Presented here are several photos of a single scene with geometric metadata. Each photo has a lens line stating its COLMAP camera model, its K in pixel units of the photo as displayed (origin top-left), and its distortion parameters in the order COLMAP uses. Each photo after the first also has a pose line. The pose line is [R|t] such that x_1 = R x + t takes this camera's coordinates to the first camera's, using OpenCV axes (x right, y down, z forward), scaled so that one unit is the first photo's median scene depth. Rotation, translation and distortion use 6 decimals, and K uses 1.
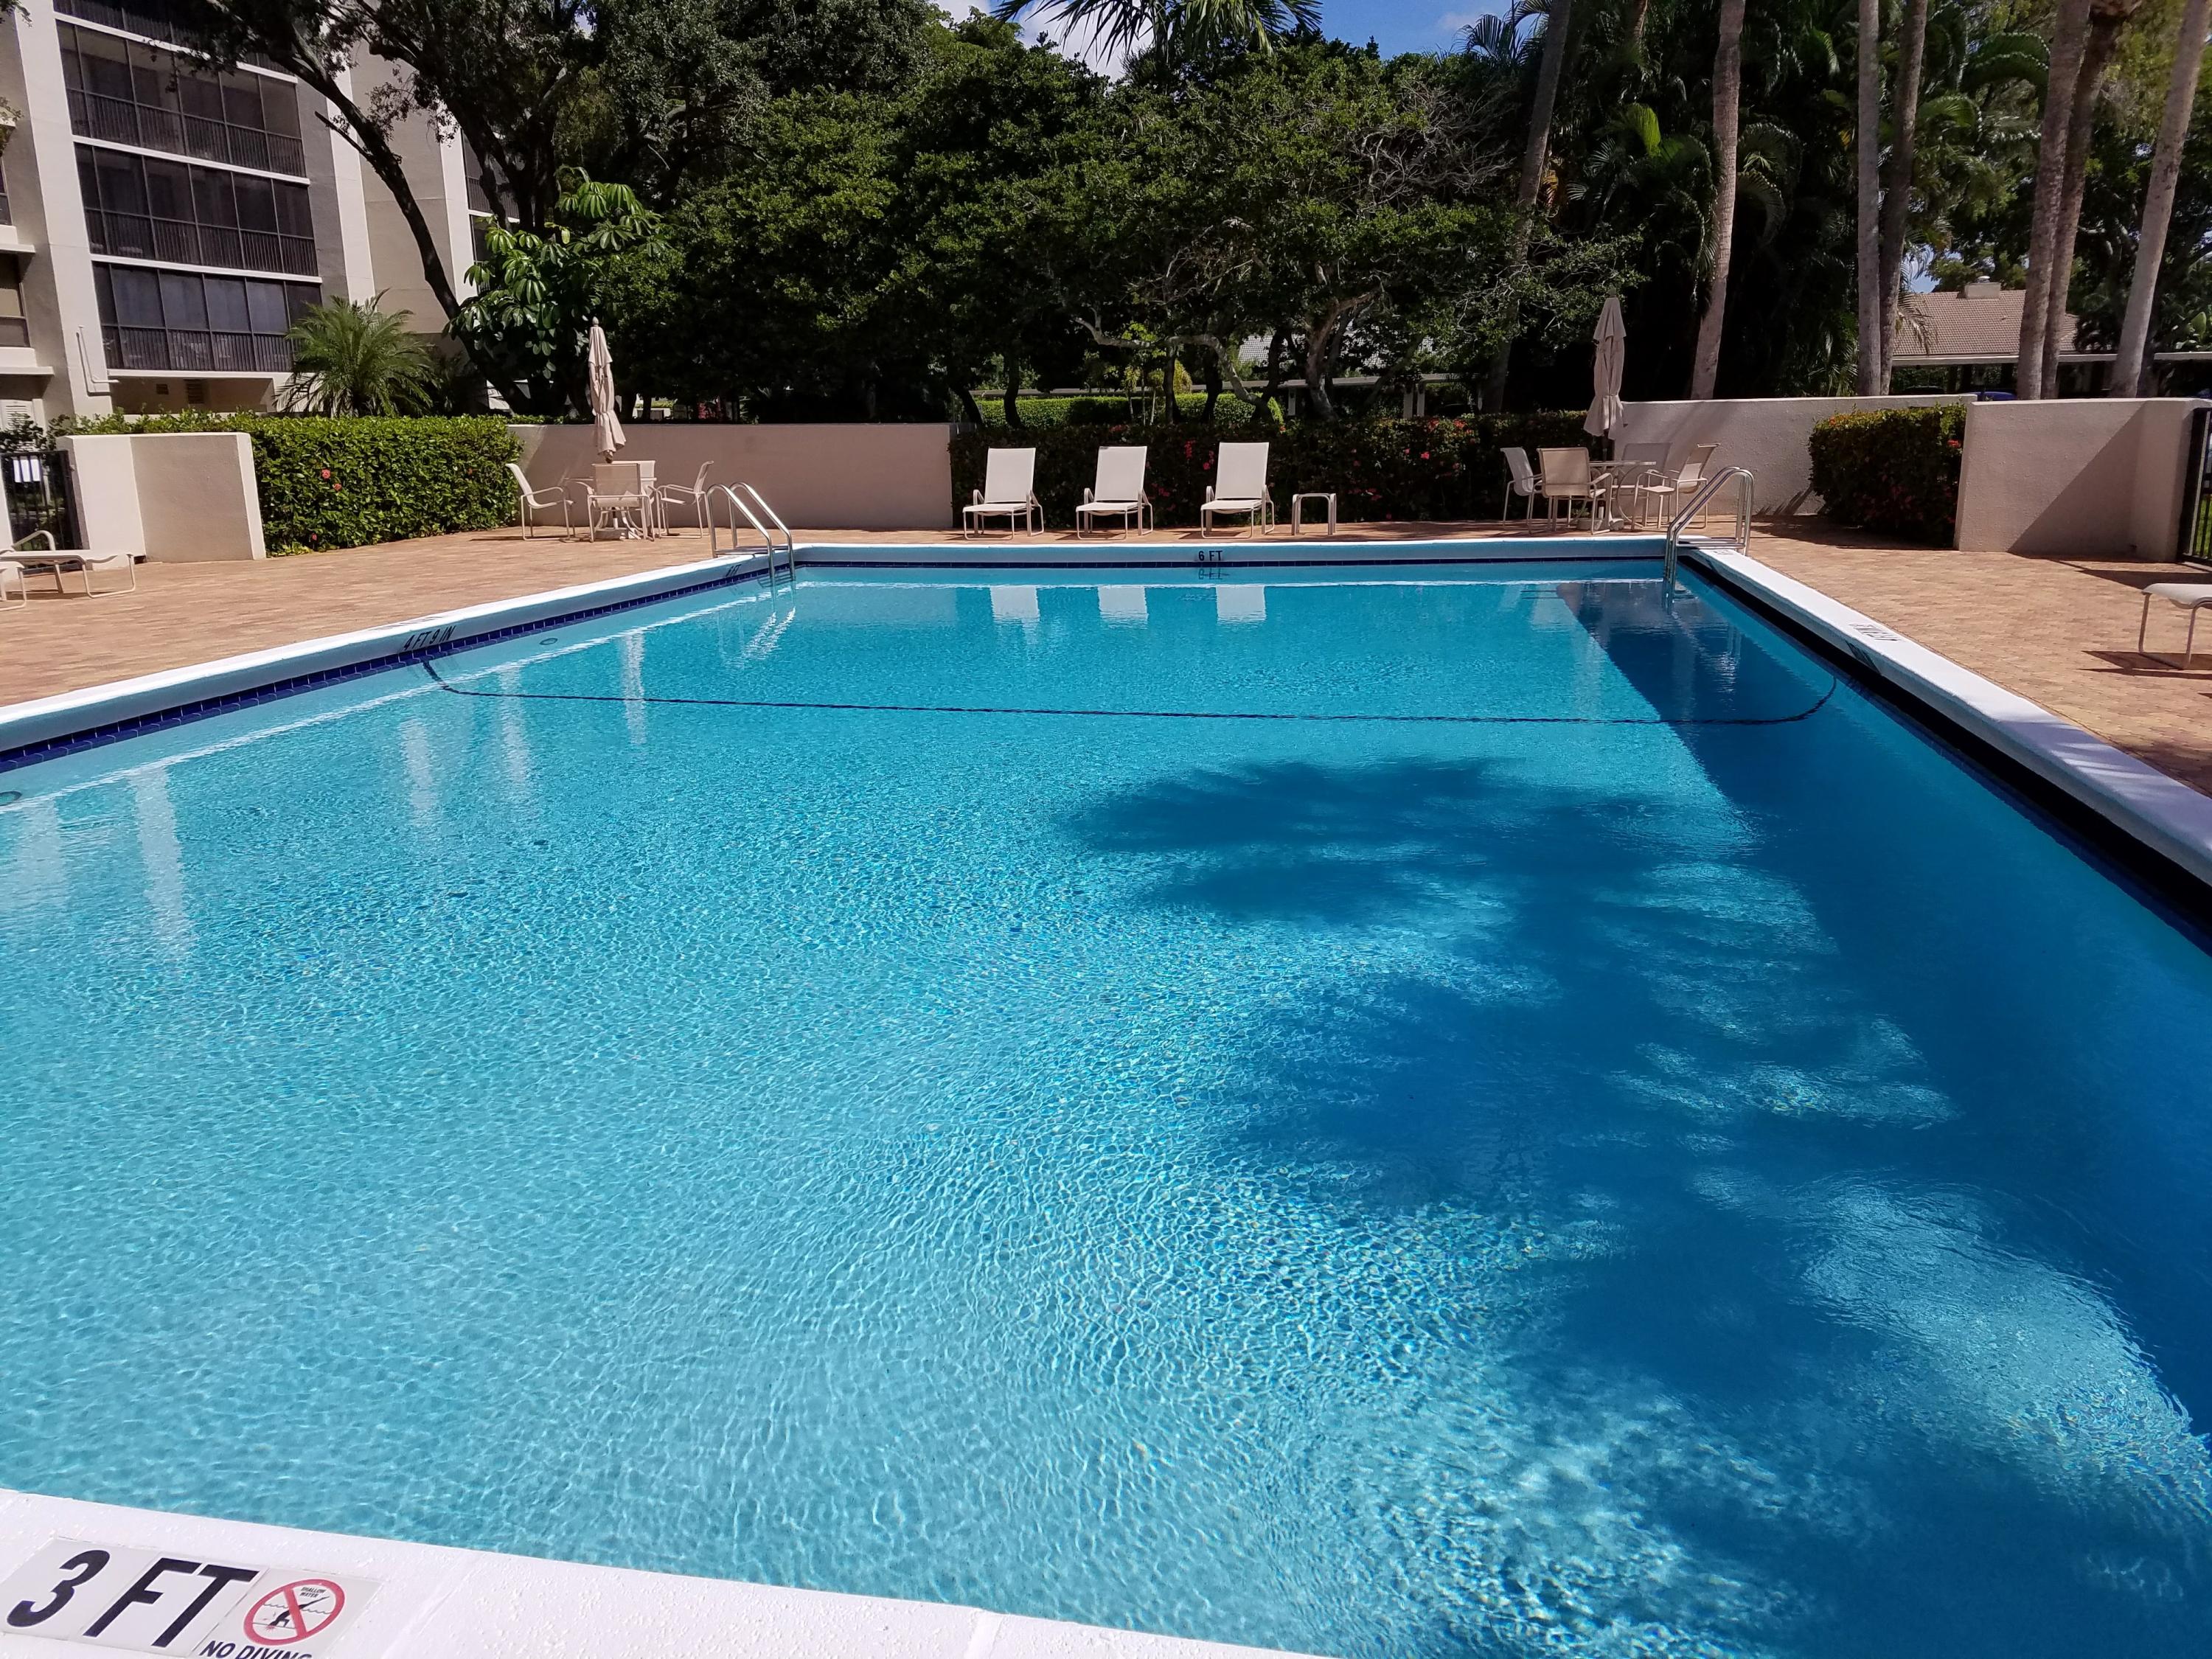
lens RADIAL K [[1682.7, 0, 1077.6], [0, 1682.7, 859.5], [0, 0, 1]] dist [0.145276, -0.225538]
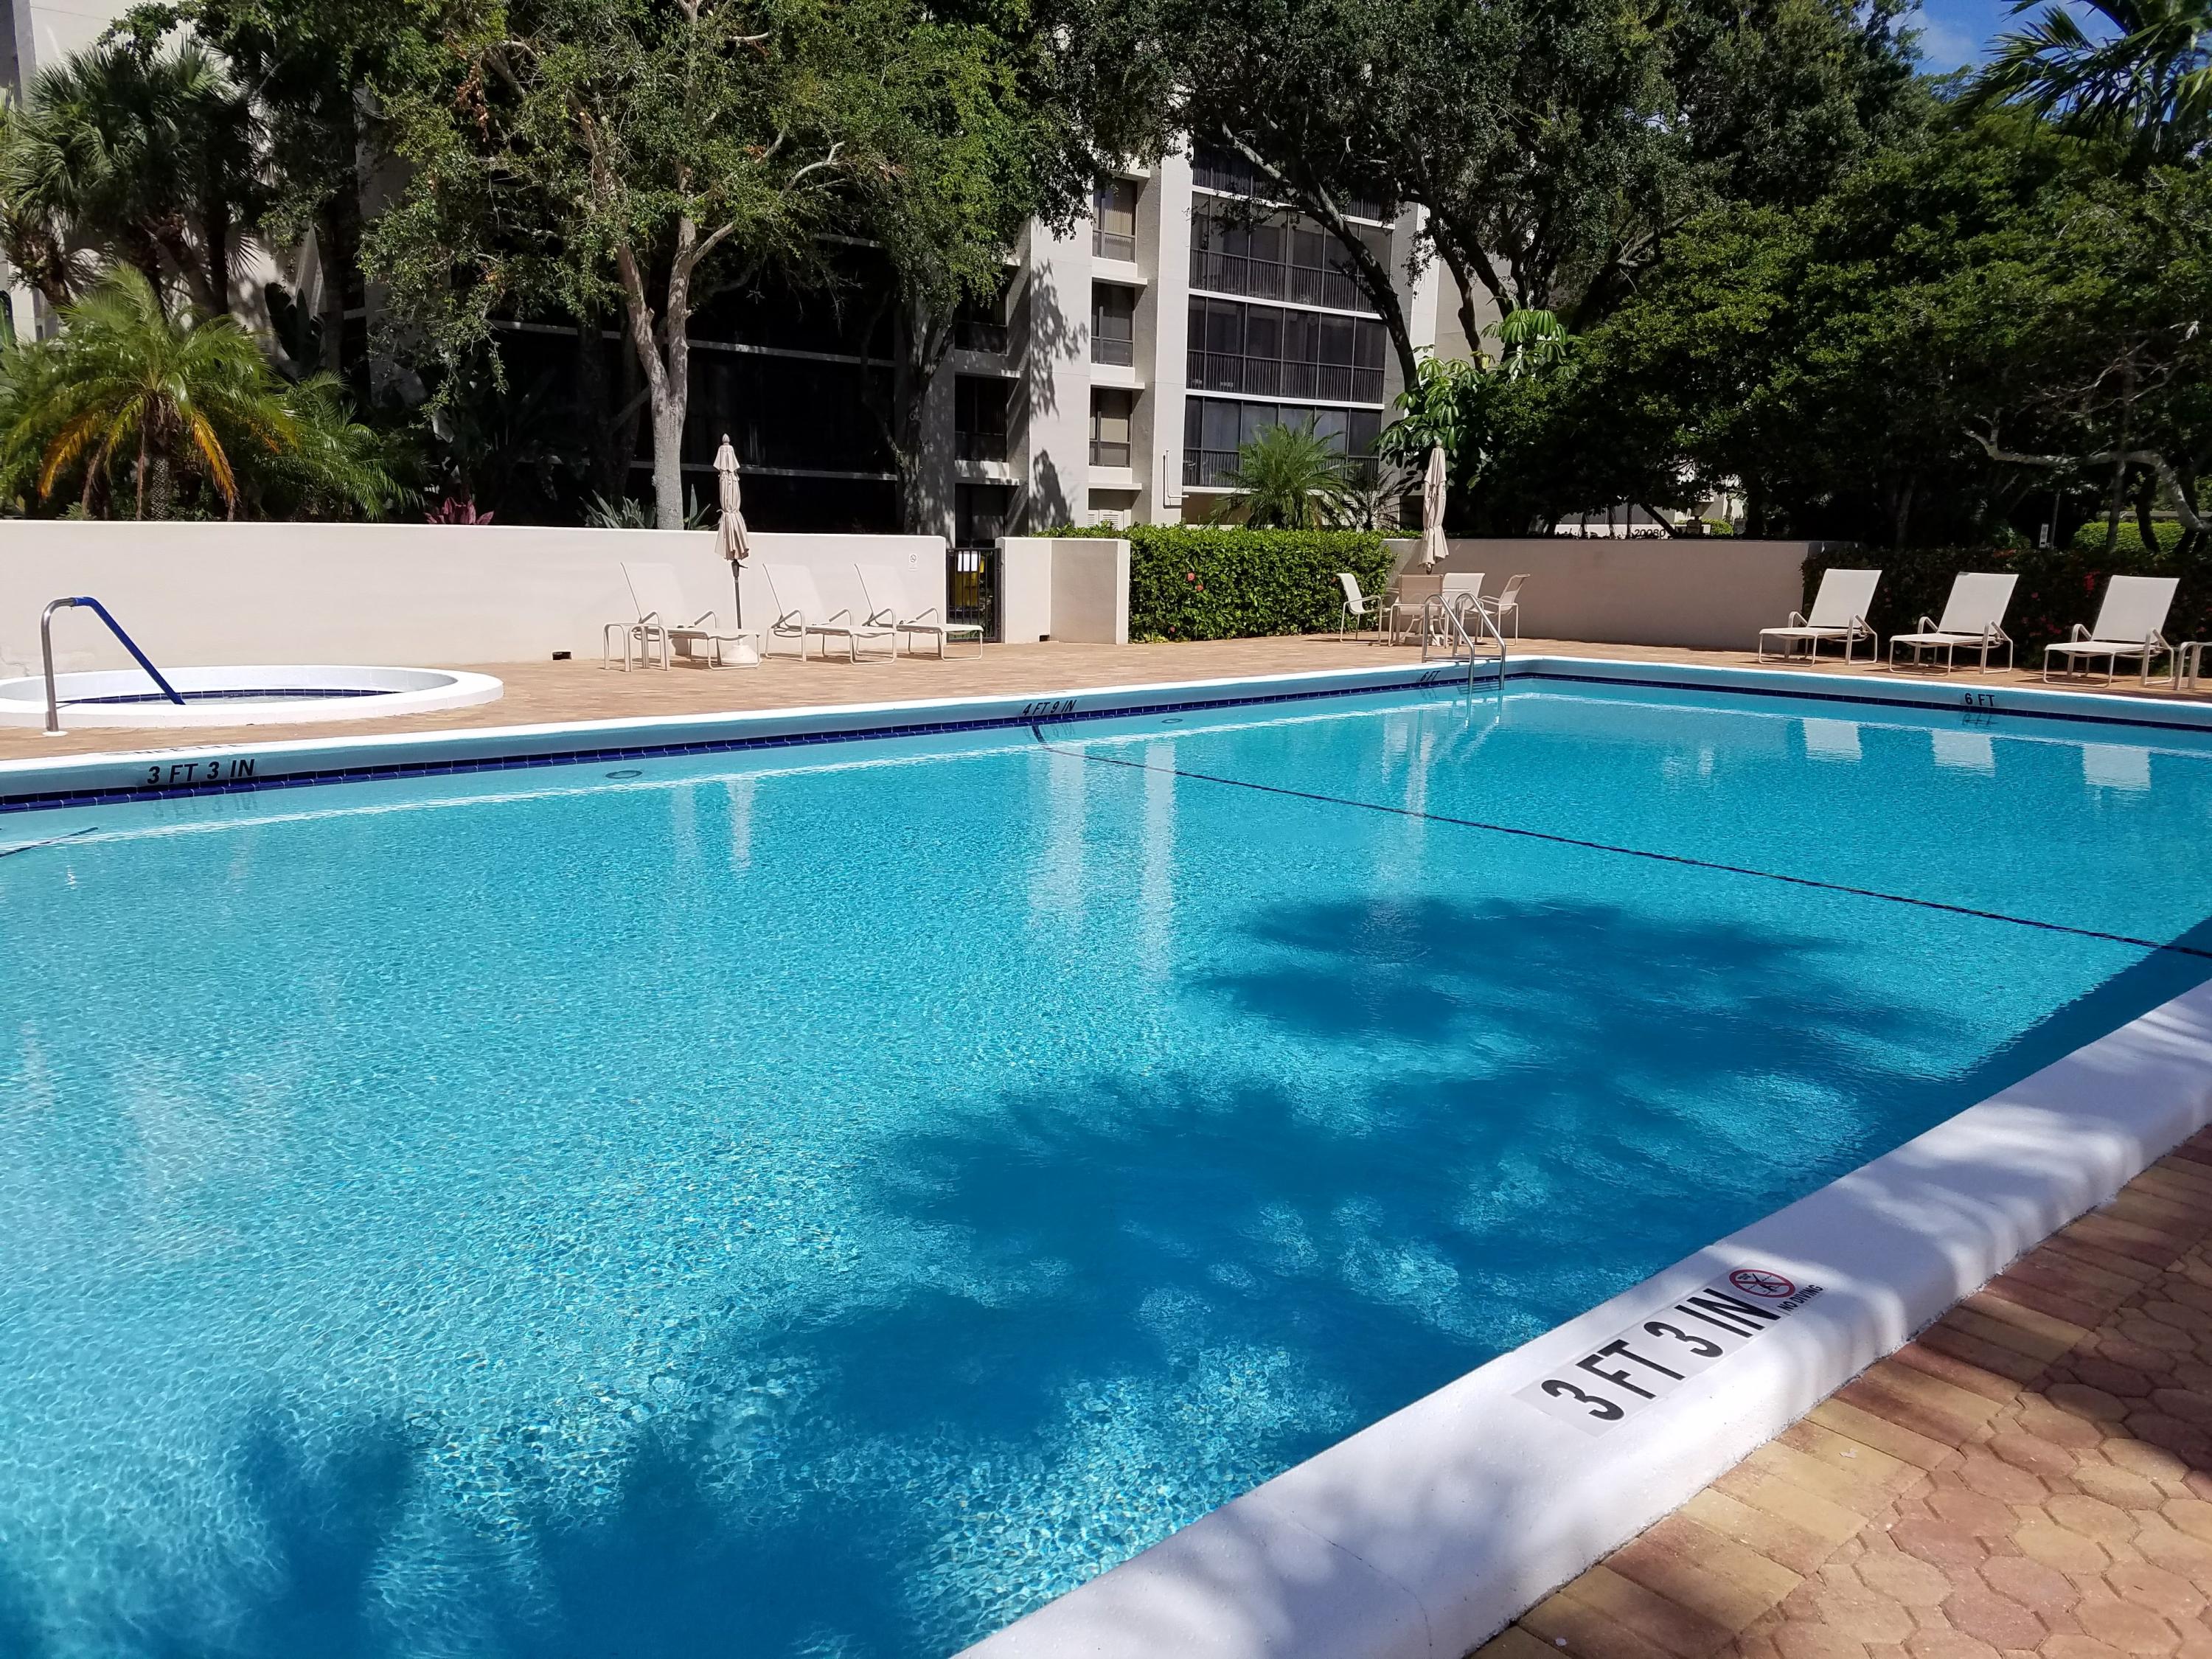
lens RADIAL K [[1682.7, 0, 1077.6], [0, 1682.7, 859.5], [0, 0, 1]] dist [0.145276, -0.225538]
pose [[0.828085, 0.133673, -0.544432, 0.136270], [-0.168499, 0.985598, -0.014295, -0.006511], [0.534680, 0.103574, 0.838683, 0.020901]]
